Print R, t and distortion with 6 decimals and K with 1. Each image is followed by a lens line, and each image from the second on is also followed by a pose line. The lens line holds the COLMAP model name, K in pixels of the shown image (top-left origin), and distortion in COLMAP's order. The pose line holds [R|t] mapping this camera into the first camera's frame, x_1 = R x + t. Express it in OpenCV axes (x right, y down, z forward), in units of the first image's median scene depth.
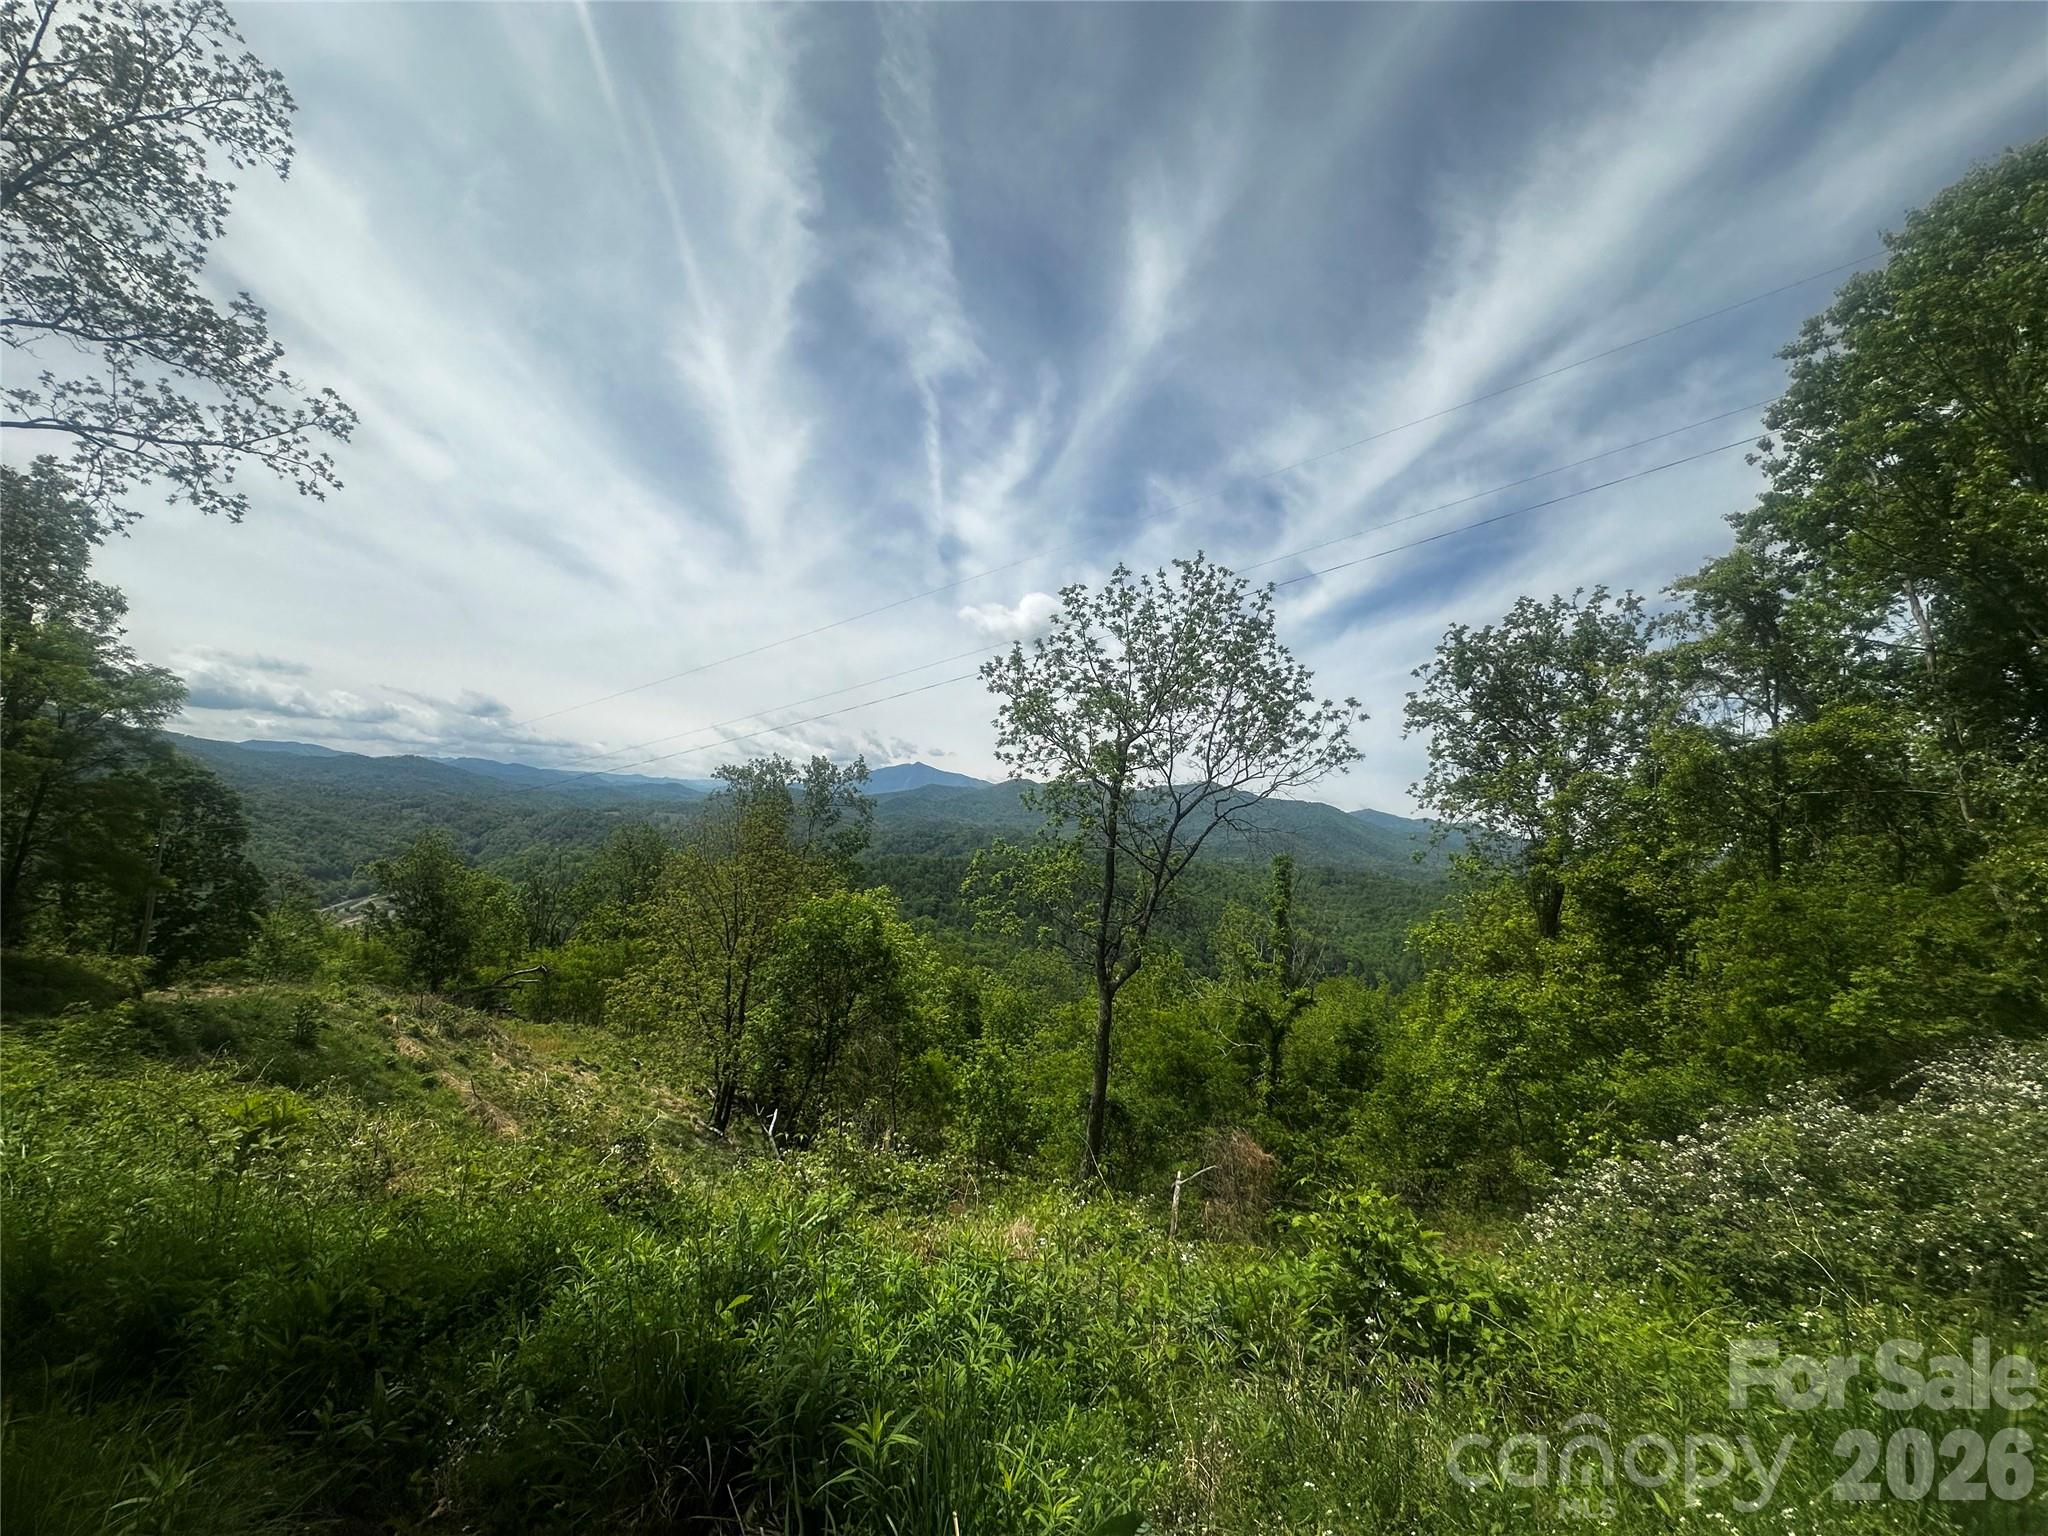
lens RADIAL K [[815.7, 0, 1024.8], [0, 815.7, 768.1], [0, 0, 1]] dist [-0.002026, 0.000371]
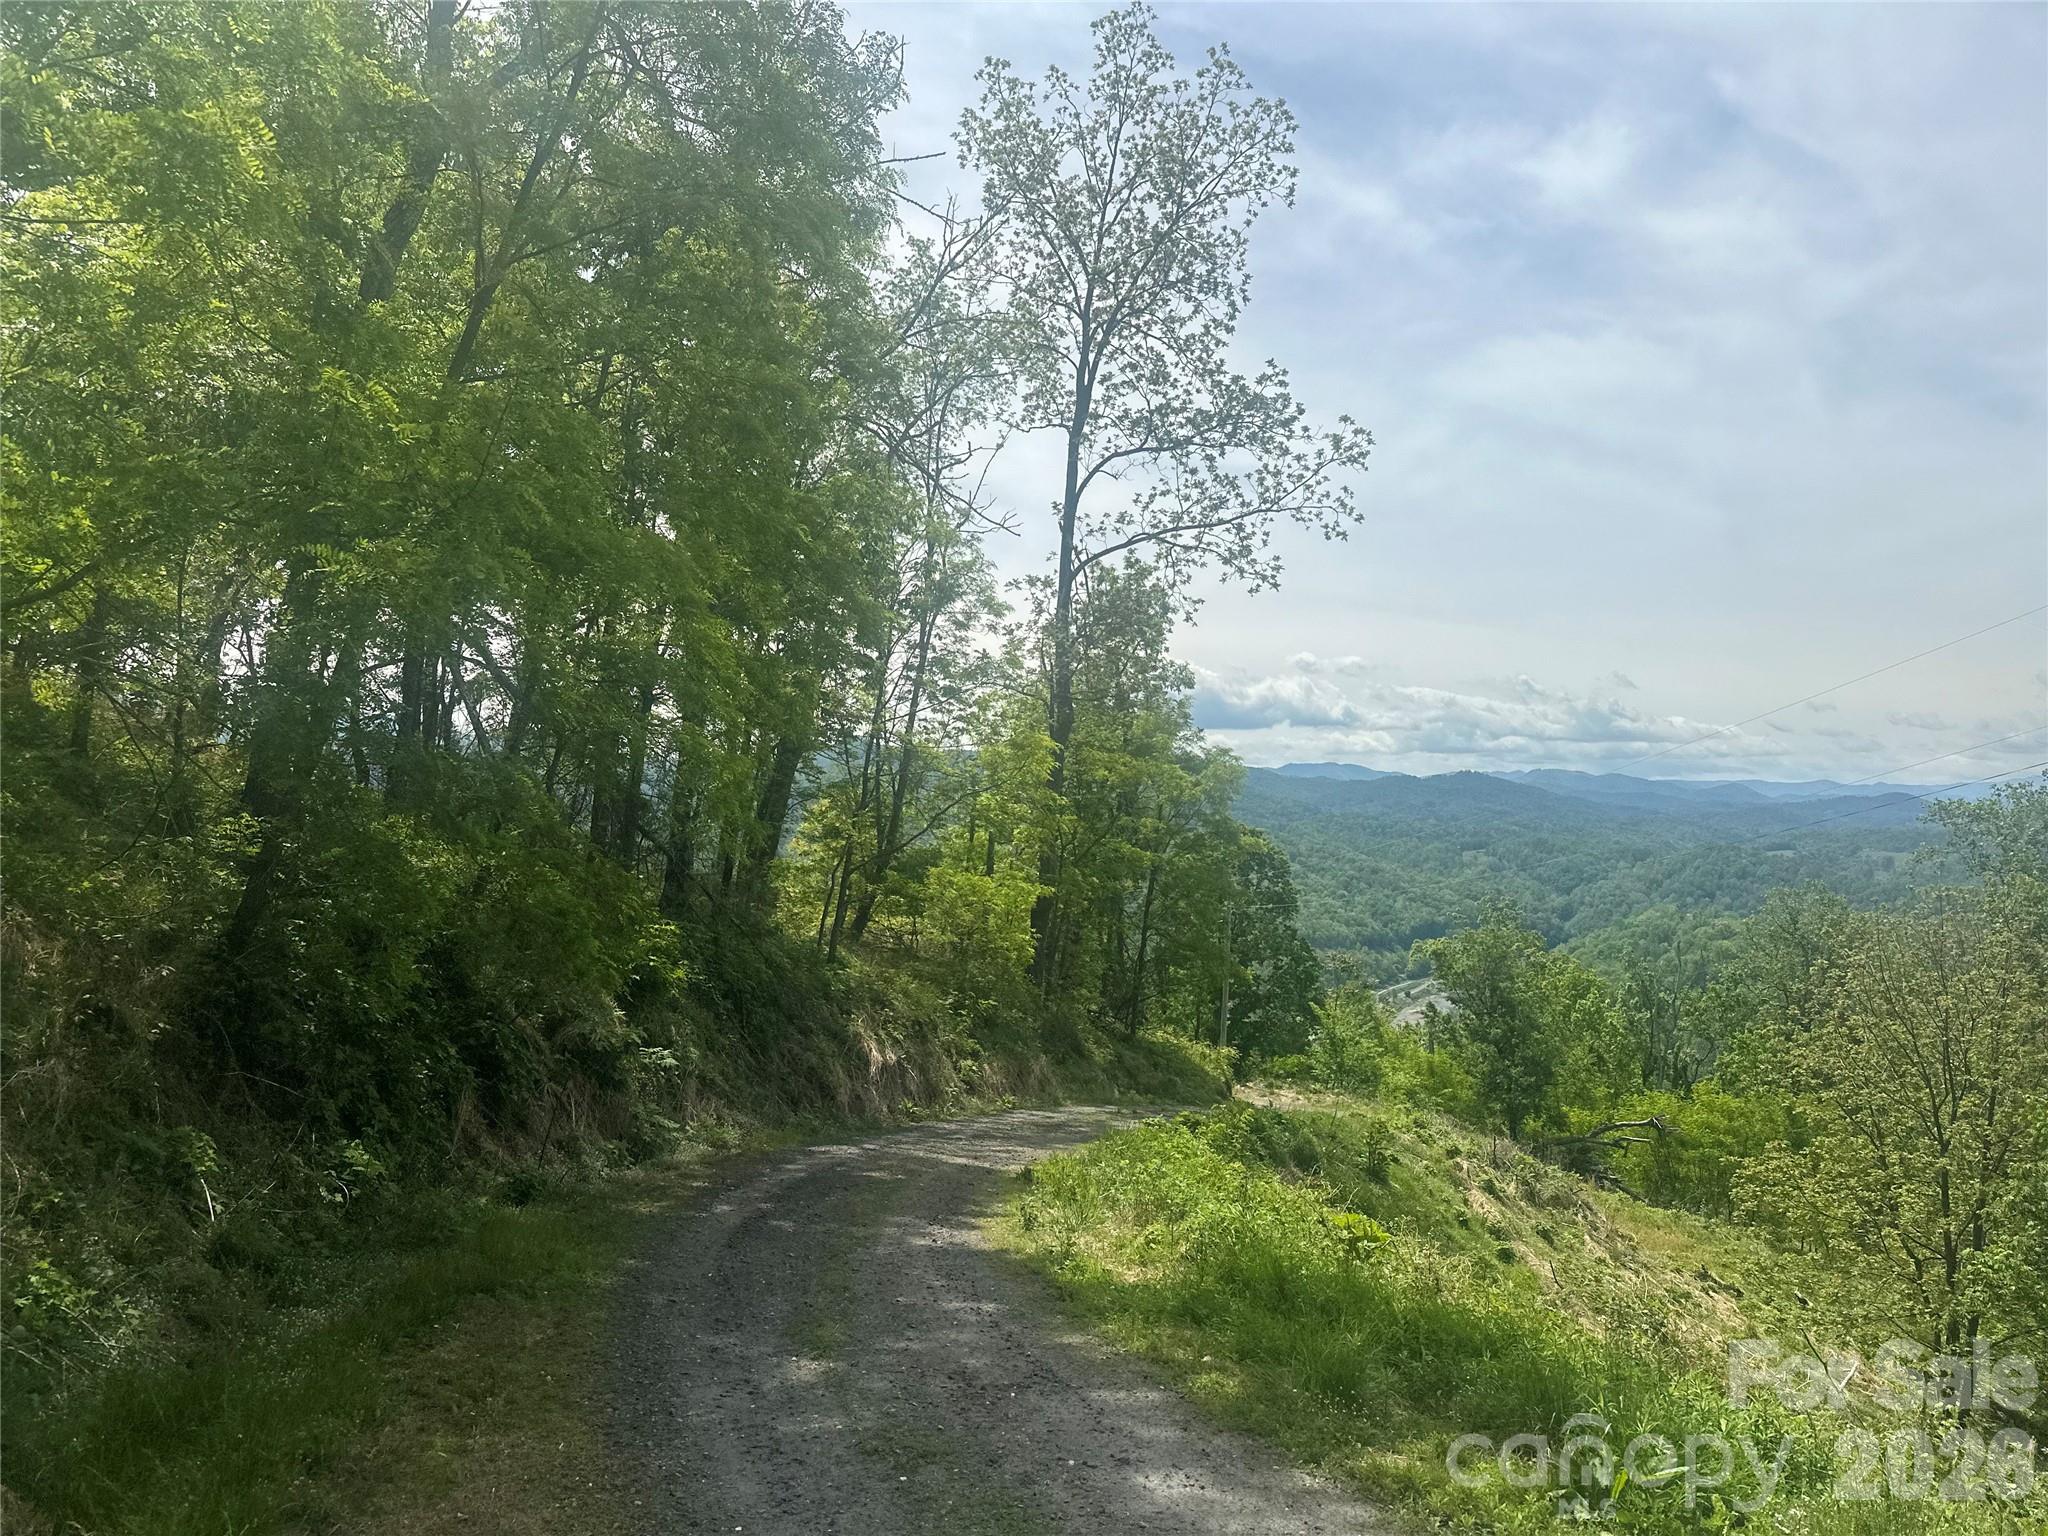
lens RADIAL K [[1415.1, 0, 997.9], [0, 1415.1, 767.1], [0, 0, 1]] dist [0.194441, -0.370542]
pose [[0.570721, -0.063167, -0.818711, 0.143686], [0.060742, 0.997553, -0.034622, -0.056600], [0.818894, -0.029970, 0.573162, -0.165646]]
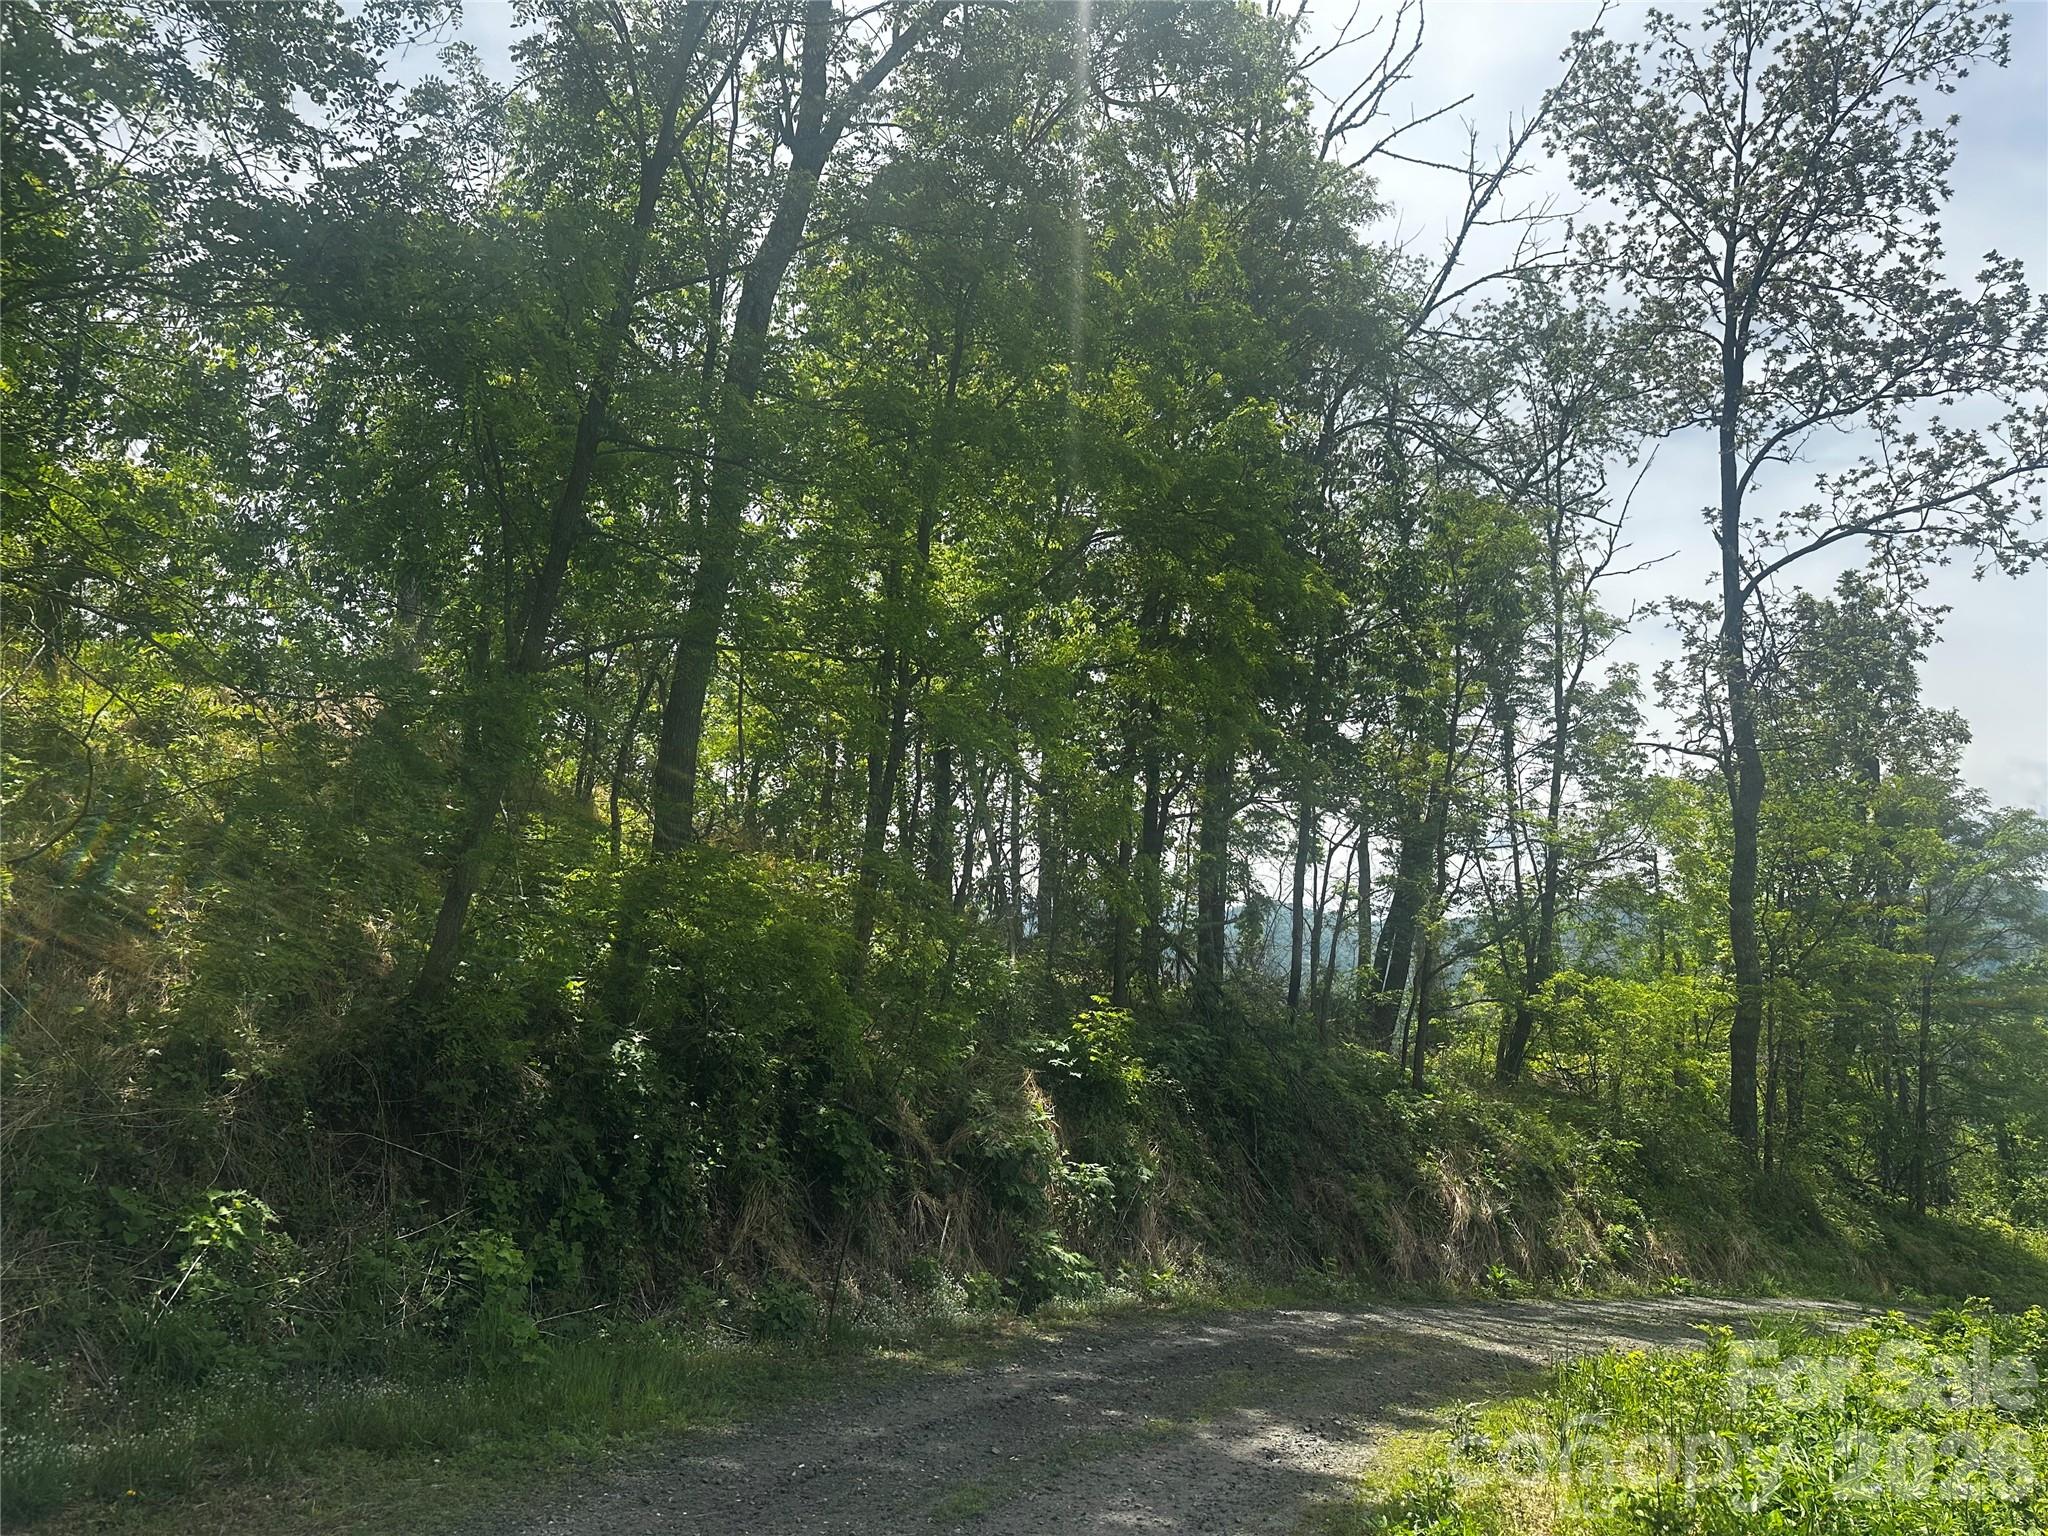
lens RADIAL K [[1433.7, 0, 1041.6], [0, 1433.7, 771.2], [0, 0, 1]] dist [0.053190, -0.055611]
pose [[0.128567, -0.191583, -0.973019, 0.031202], [0.085455, 0.979653, -0.181598, -0.002649], [0.988012, -0.059802, 0.142323, 0.010593]]
